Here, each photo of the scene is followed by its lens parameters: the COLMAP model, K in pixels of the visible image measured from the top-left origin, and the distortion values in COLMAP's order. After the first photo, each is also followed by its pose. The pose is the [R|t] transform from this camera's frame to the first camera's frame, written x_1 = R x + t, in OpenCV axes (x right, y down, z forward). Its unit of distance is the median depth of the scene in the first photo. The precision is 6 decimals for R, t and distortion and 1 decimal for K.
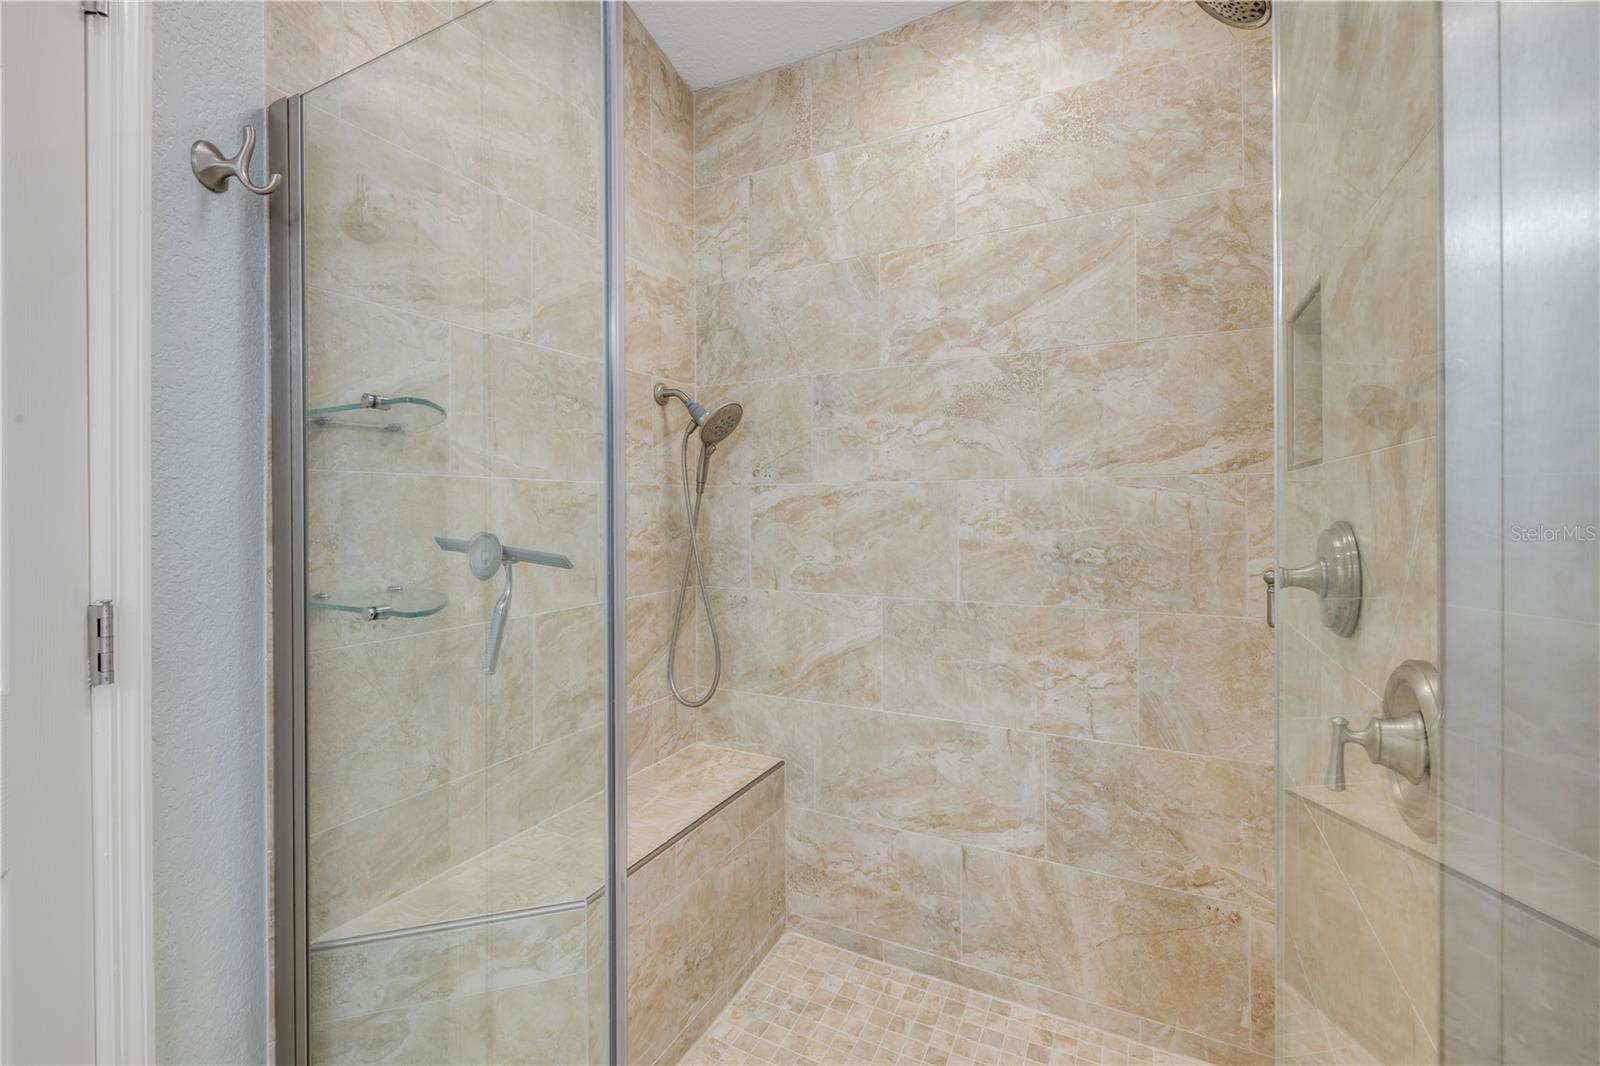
lens RADIAL K [[679.9, 0, 805.3], [0, 679.9, 521.2], [0, 0, 1]] dist [-0.000198, 0.000332]
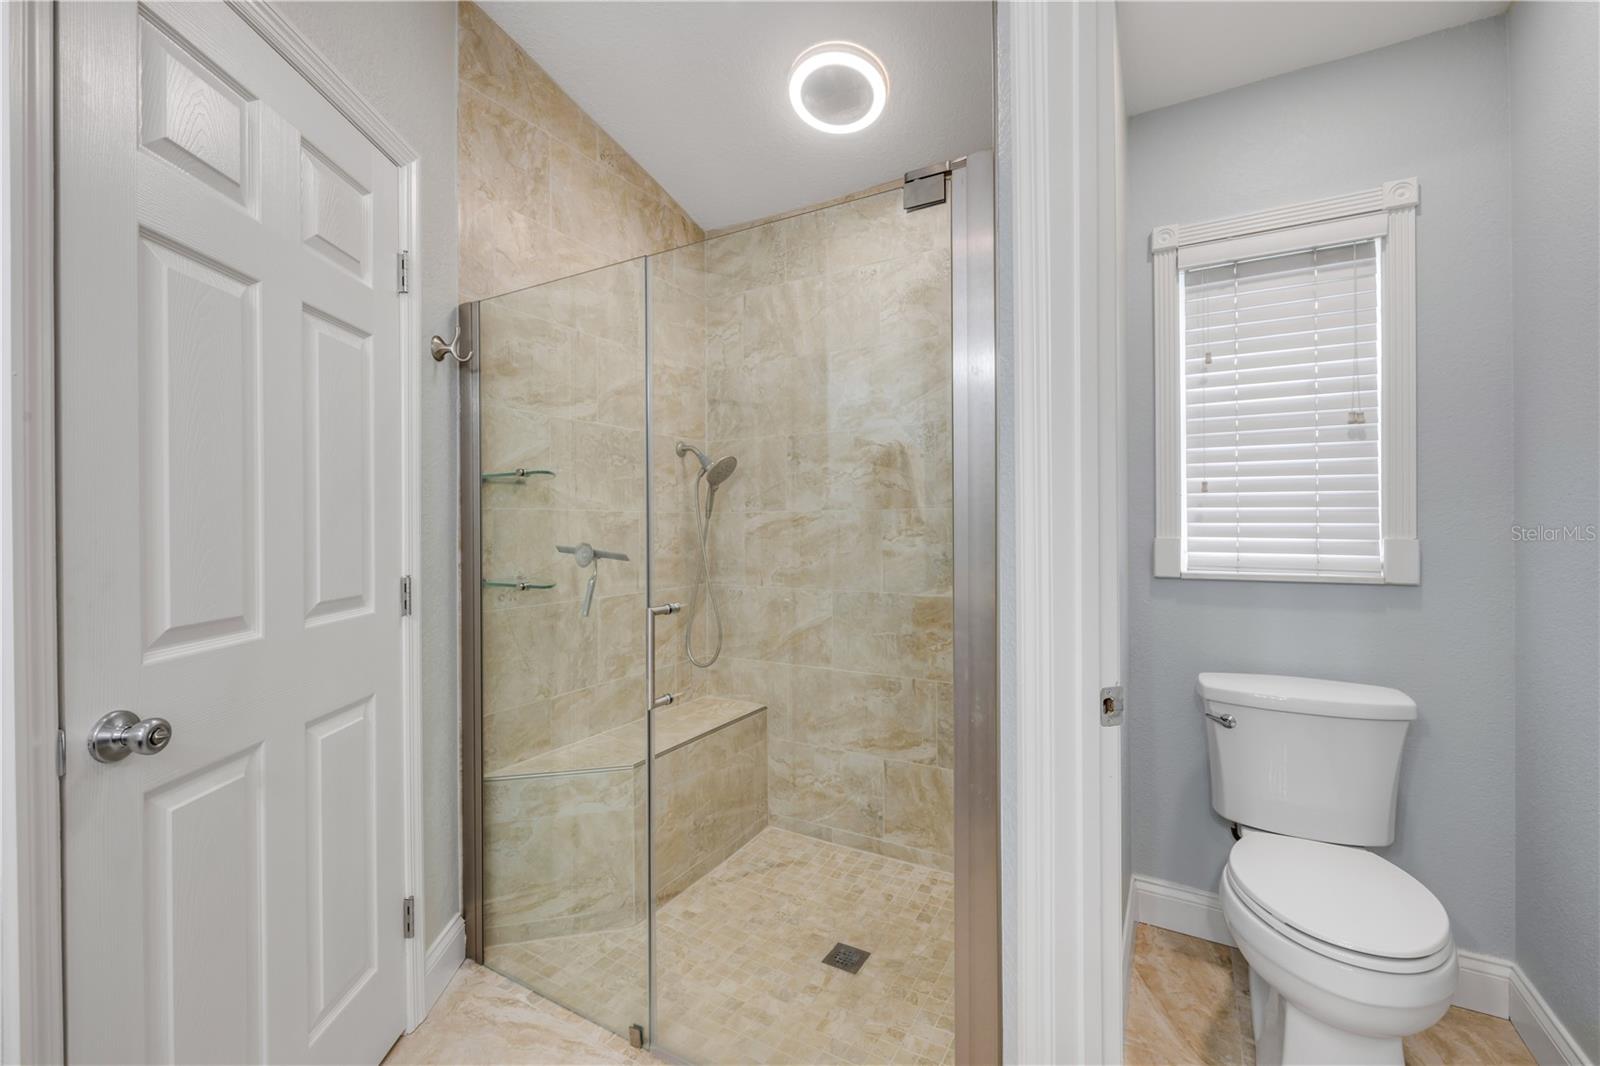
lens RADIAL K [[679.9, 0, 795.0], [0, 679.9, 535.2], [0, 0, 1]] dist [-0.000198, 0.000332]
pose [[0.998203, -0.000375, -0.059924, 0.132559], [0.000051, 0.999985, -0.005404, 0.003066], [0.059925, 0.005392, 0.998188, -0.490131]]
